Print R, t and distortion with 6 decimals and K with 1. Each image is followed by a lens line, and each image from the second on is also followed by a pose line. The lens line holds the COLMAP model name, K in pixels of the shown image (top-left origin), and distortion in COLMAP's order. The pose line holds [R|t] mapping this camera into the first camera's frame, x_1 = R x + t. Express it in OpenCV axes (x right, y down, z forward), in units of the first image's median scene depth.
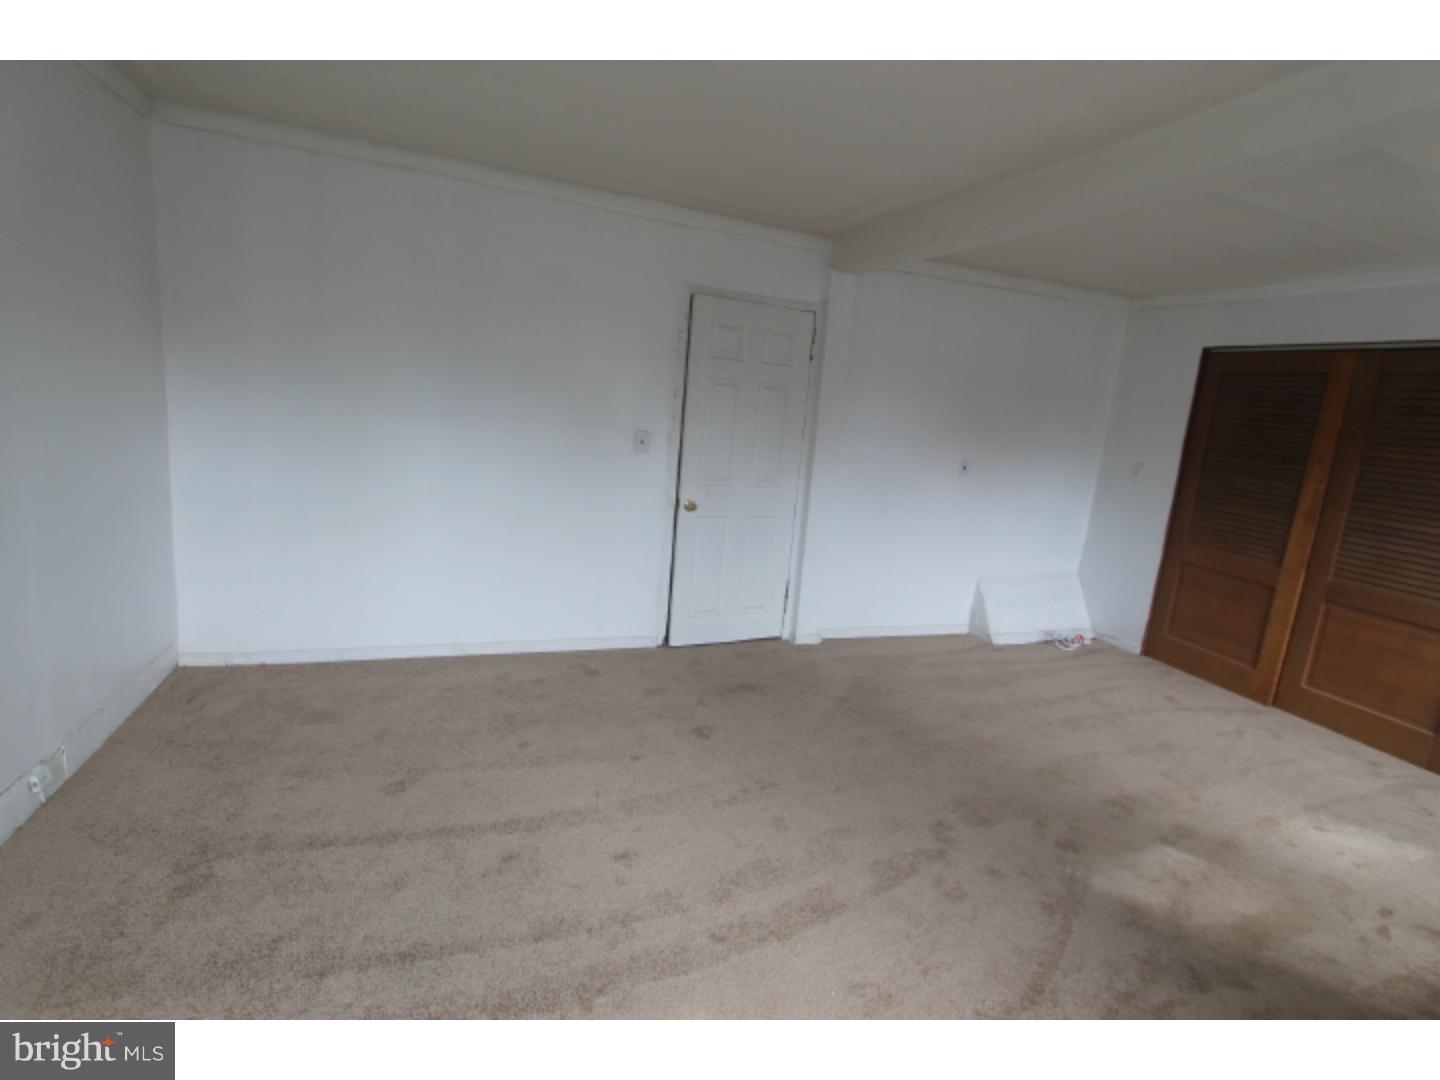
lens RADIAL K [[673.8, 0, 737.1], [0, 673.8, 537.1], [0, 0, 1]] dist [-0.017186, 0.001967]
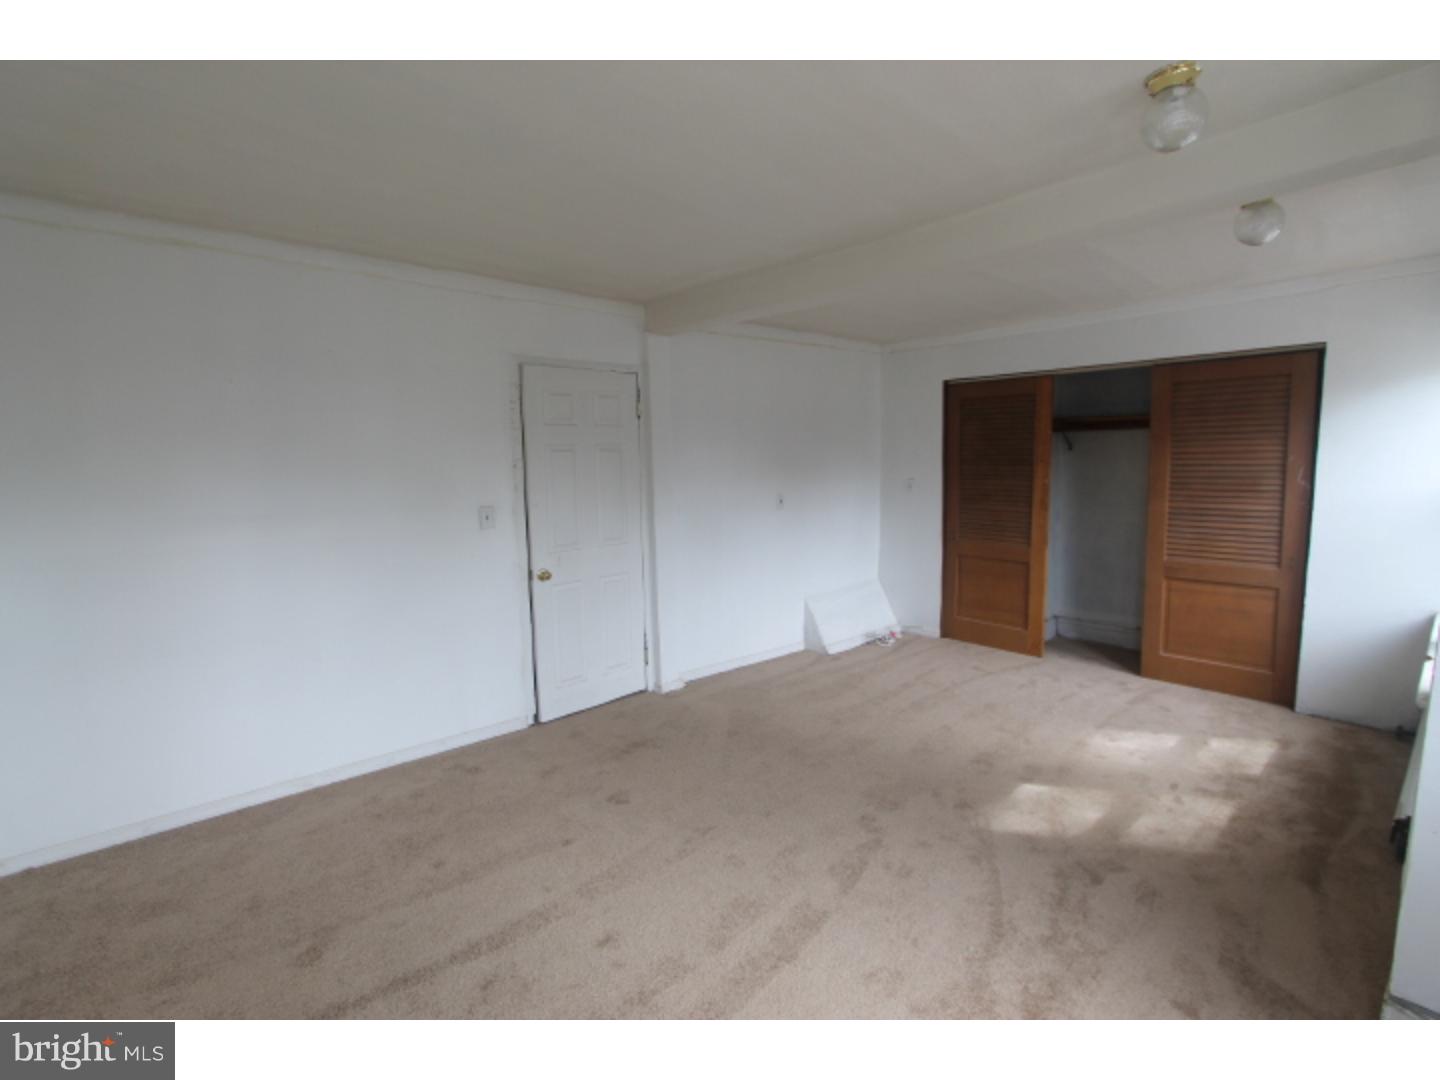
lens RADIAL K [[673.8, 0, 737.1], [0, 673.8, 537.1], [0, 0, 1]] dist [-0.017186, 0.001967]
pose [[0.927739, -0.144503, 0.344120, -0.147881], [0.167835, 0.985050, -0.038837, -0.017306], [-0.333363, 0.093786, 0.938122, -0.014701]]
